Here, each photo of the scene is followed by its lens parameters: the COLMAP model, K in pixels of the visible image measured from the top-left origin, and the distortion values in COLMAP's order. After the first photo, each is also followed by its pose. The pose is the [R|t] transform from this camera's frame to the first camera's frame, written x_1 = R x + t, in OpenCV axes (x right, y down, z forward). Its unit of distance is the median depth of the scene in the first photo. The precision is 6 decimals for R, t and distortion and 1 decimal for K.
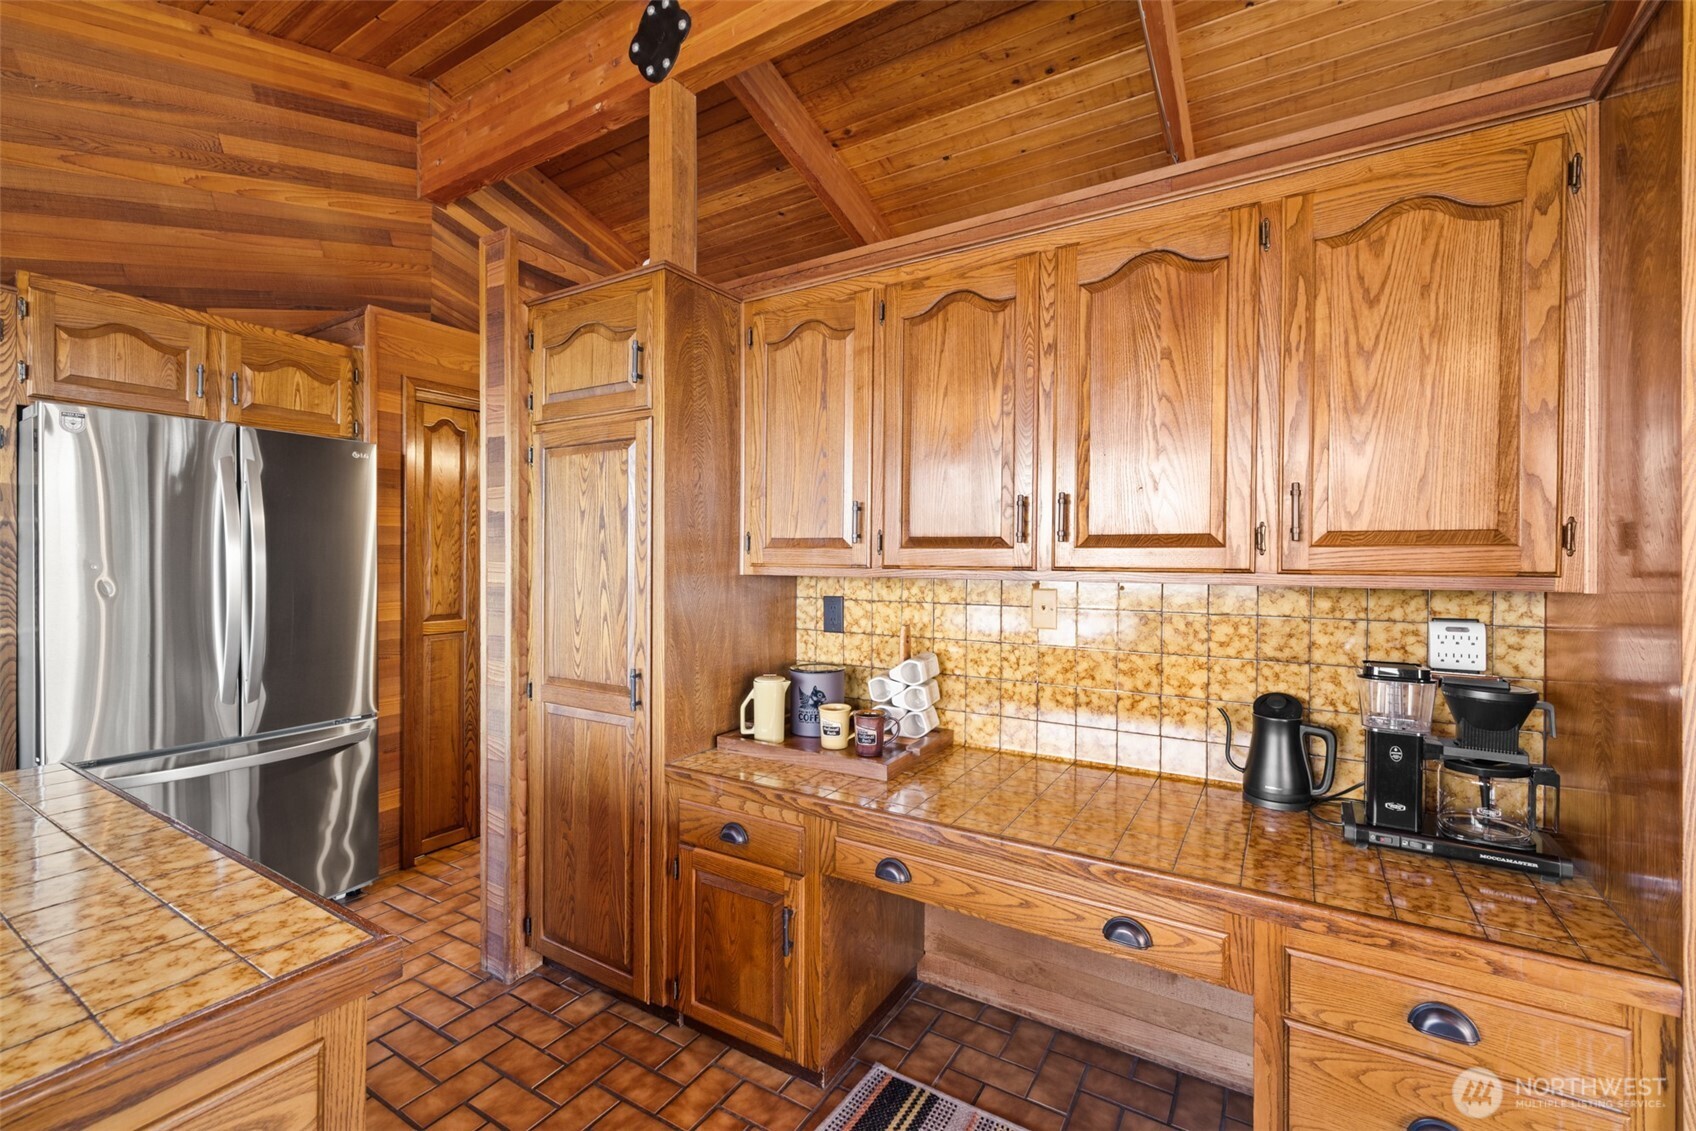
lens RADIAL K [[724.4, 0, 834.1], [0, 724.4, 560.2], [0, 0, 1]] dist [0.000448, -0.000366]
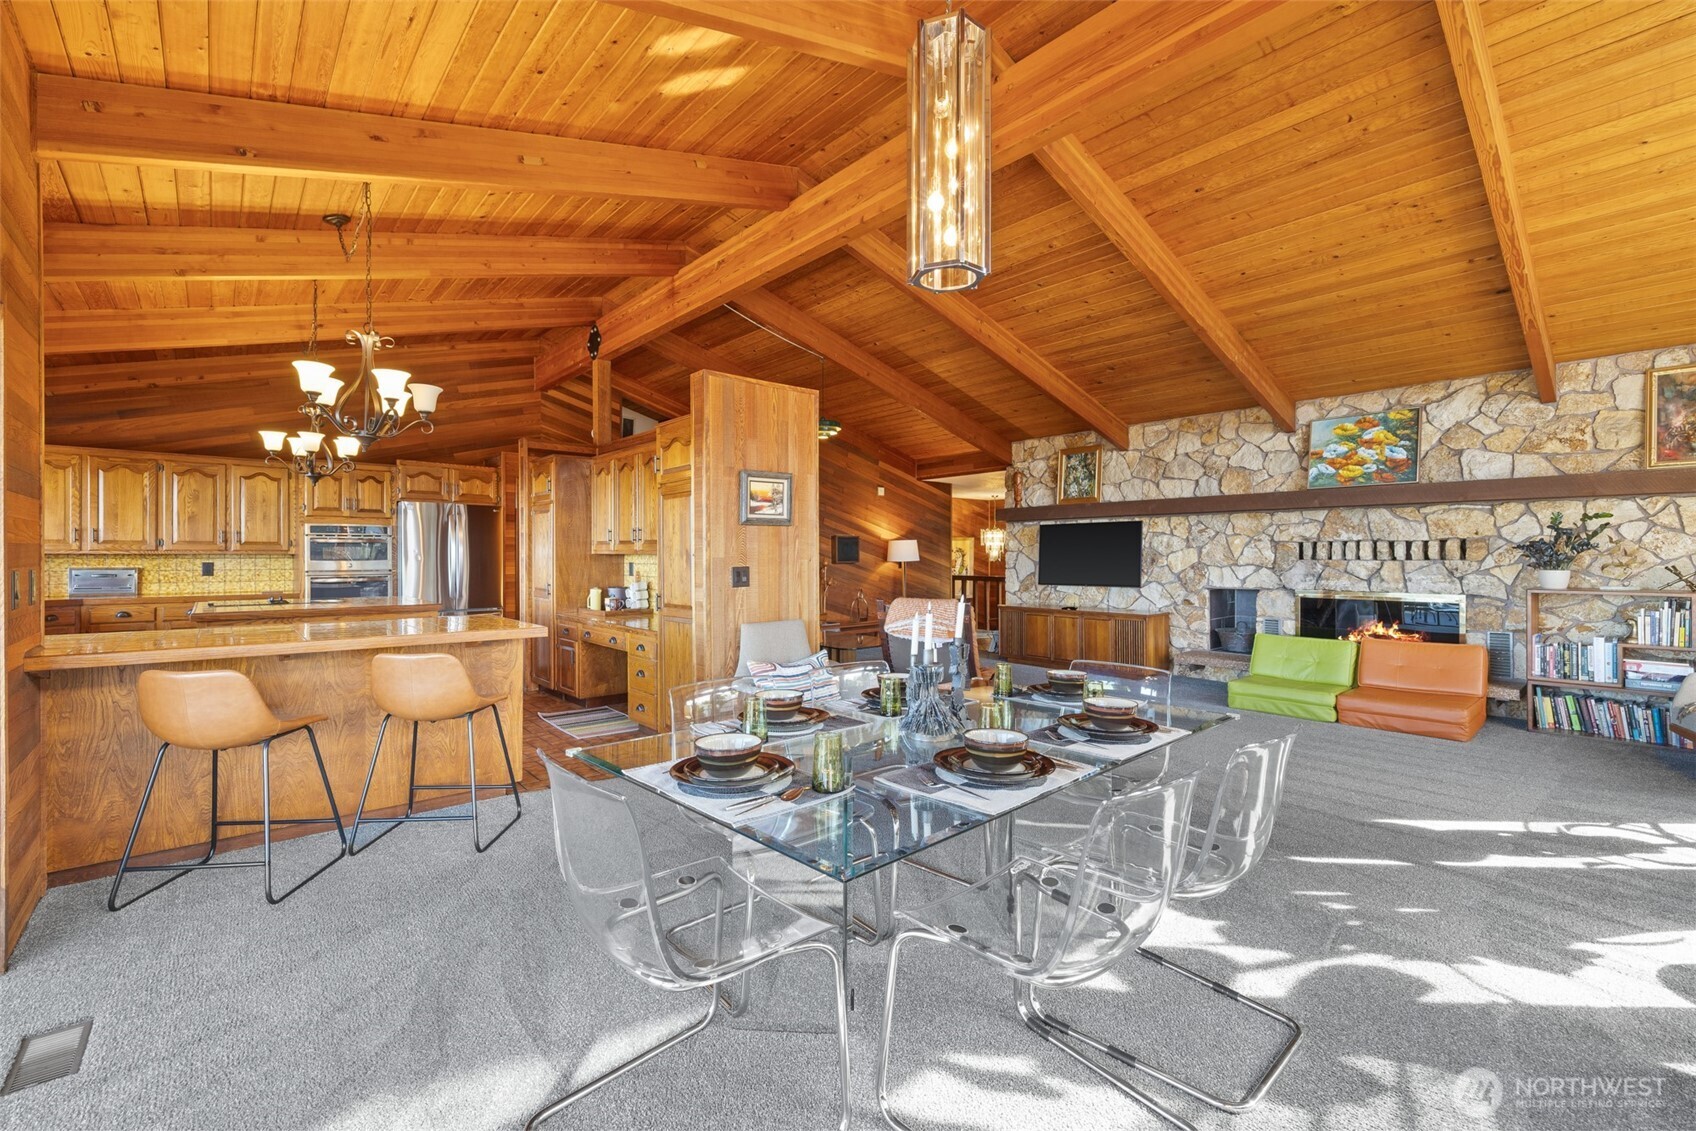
lens RADIAL K [[724.4, 0, 846.9], [0, 724.4, 563.4], [0, 0, 1]] dist [0.000448, -0.000366]
pose [[0.957851, 0.000614, -0.287266, 1.657625], [0.000988, 0.999985, 0.005432, 0.044859], [0.287265, -0.005487, 0.957835, -1.460401]]
